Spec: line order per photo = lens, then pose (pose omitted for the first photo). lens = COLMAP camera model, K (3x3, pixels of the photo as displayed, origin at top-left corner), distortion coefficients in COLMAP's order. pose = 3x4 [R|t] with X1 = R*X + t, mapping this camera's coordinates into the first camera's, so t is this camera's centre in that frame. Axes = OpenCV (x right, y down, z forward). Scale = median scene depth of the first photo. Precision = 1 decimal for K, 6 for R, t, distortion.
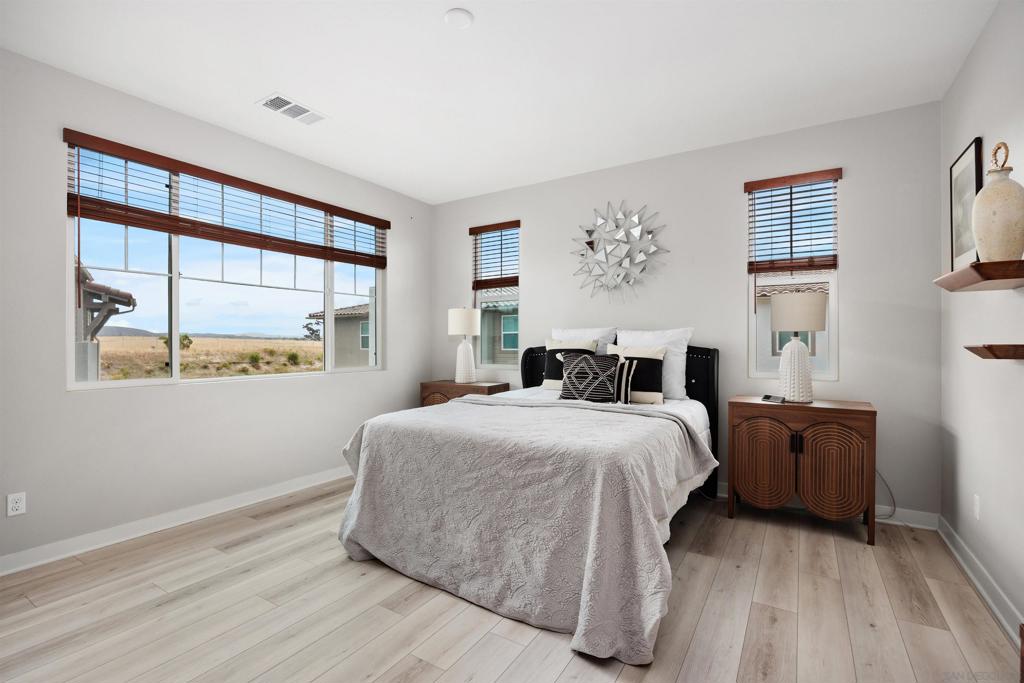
lens RADIAL K [[476.7, 0, 512.6], [0, 476.7, 340.5], [0, 0, 1]] dist [-0.002511, -0.000306]
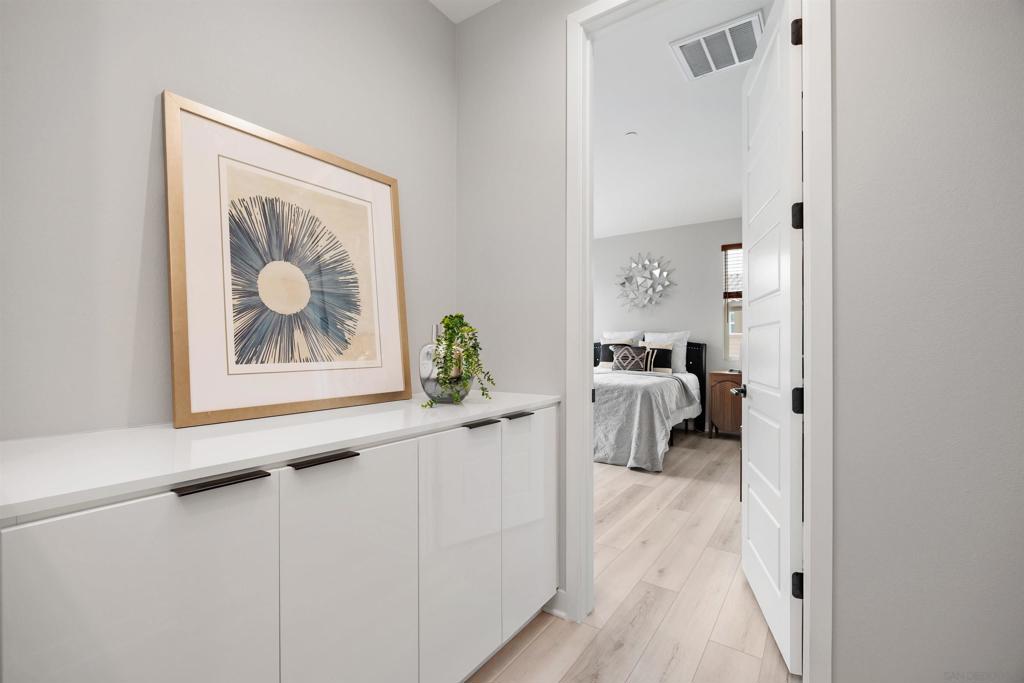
lens RADIAL K [[449.8, 0, 510.3], [0, 449.8, 346.5], [0, 0, 1]] dist [0.000226, -0.000037]
pose [[0.997944, -0.000394, -0.064090, -0.165337], [0.001038, 0.999949, 0.010017, 0.011872], [0.064083, -0.010063, 0.997894, -0.664555]]
